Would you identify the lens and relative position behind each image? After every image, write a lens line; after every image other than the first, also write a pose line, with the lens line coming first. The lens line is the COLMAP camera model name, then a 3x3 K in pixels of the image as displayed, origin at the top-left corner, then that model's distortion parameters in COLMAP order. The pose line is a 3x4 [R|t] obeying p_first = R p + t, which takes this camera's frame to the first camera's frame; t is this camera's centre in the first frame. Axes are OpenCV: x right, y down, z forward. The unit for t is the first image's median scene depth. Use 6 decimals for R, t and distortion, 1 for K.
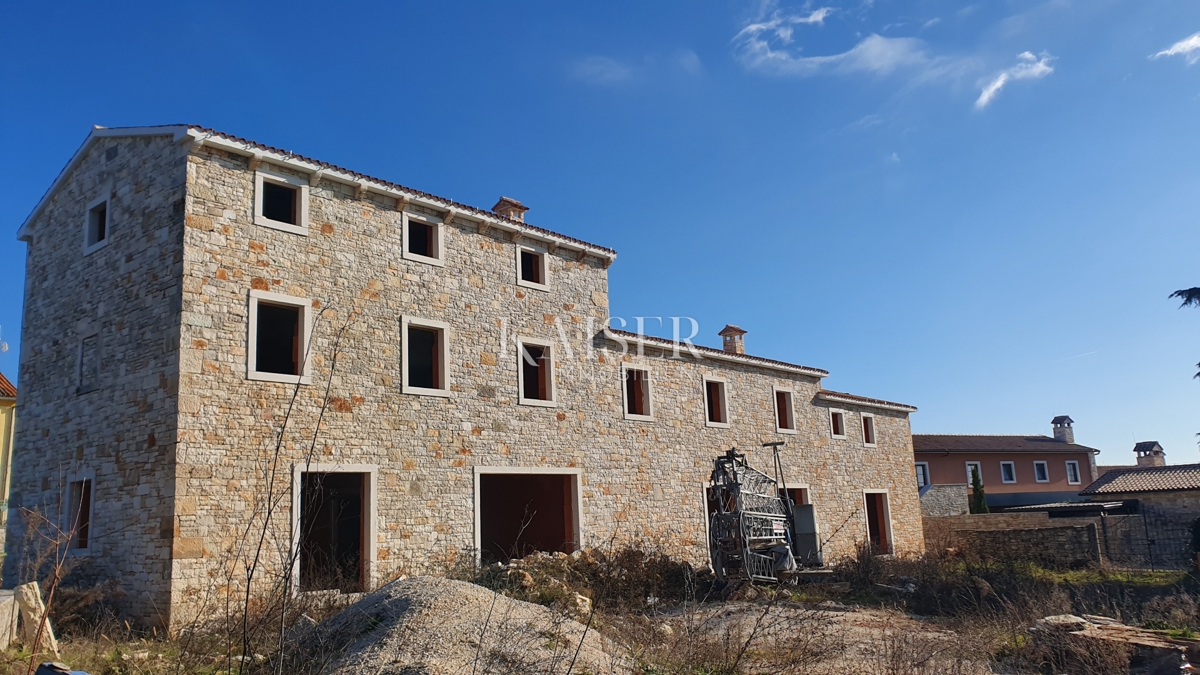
lens RADIAL K [[925.9, 0, 582.9], [0, 925.9, 346.9], [0, 0, 1]] dist [0.013788, -0.015246]
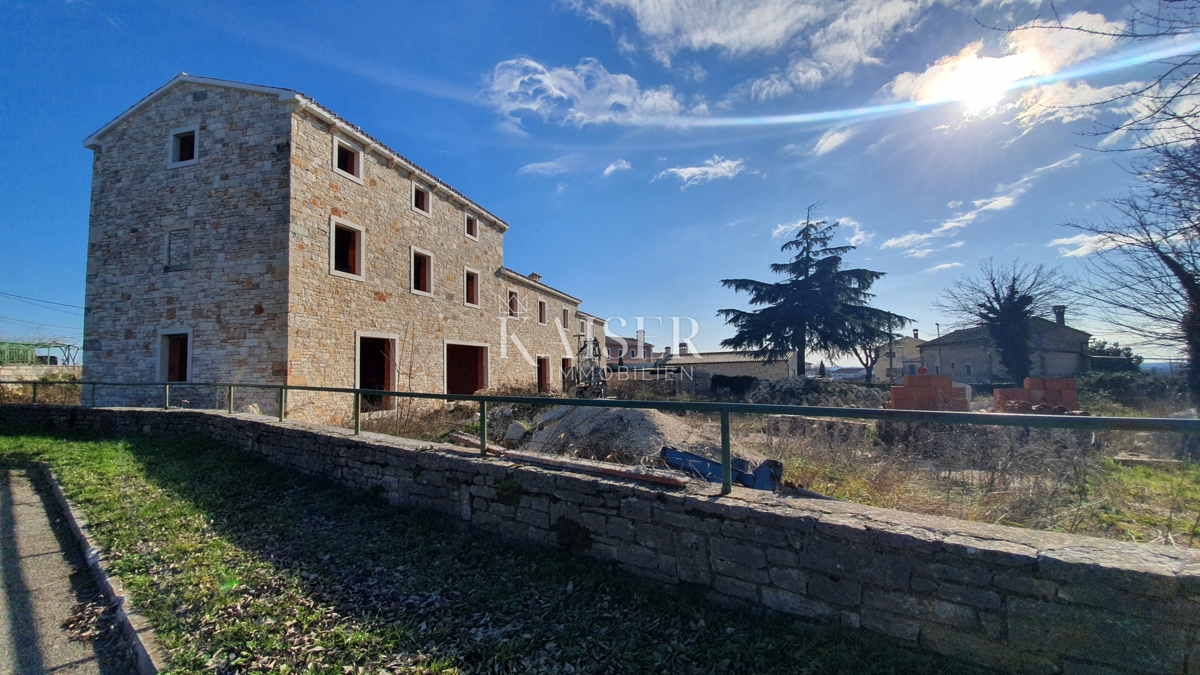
lens RADIAL K [[471.2, 0, 597.8], [0, 471.2, 343.5], [0, 0, 1]] dist [-0.011944, -0.002194]
pose [[0.897718, 0.050093, 0.437713, -0.250283], [-0.103209, 0.989780, 0.098400, 0.021774], [-0.428310, -0.133511, 0.893714, 0.089092]]
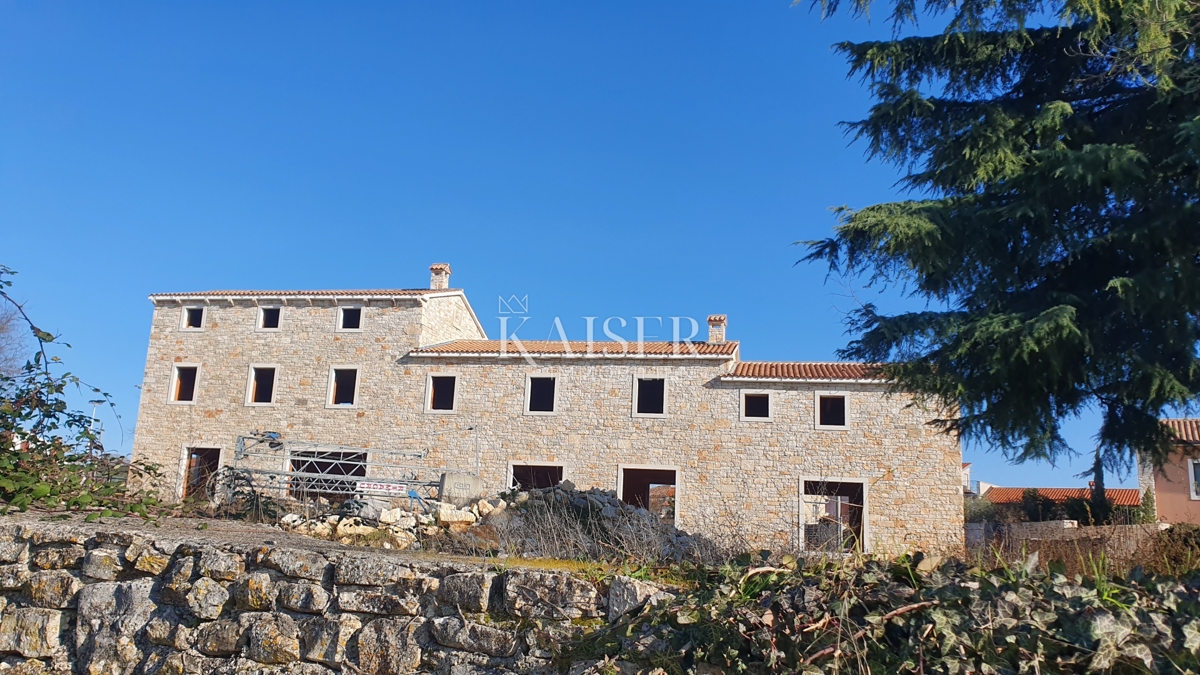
lens RADIAL K [[925.9, 0, 598.4], [0, 925.9, 384.1], [0, 0, 1]] dist [0.013788, -0.015246]
pose [[0.489118, -0.098438, -0.866645, 1.691448], [0.087897, 0.994116, -0.063309, 0.178910], [0.867777, -0.045210, 0.494892, 0.677711]]
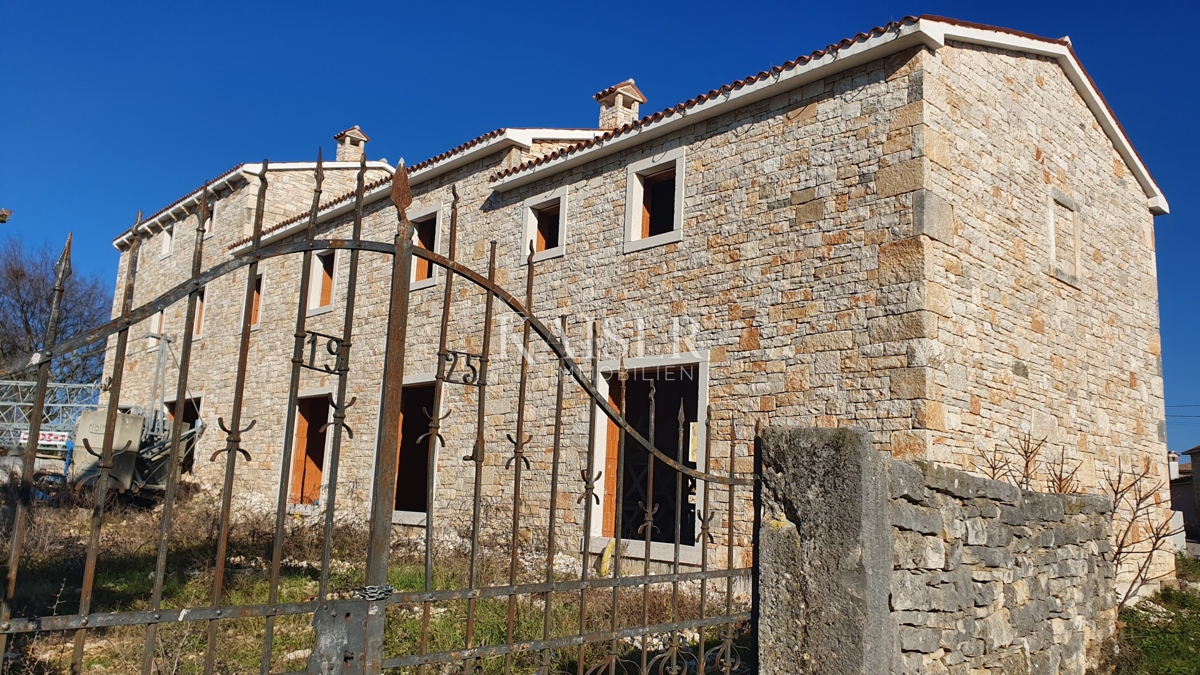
lens RADIAL K [[925.9, 0, 593.0], [0, 925.9, 344.5], [0, 0, 1]] dist [0.013788, -0.015246]
pose [[-0.103532, -0.132764, -0.985726, 1.168138], [0.145751, 0.978328, -0.147076, 0.344557], [0.983889, -0.158898, -0.081937, 1.768553]]
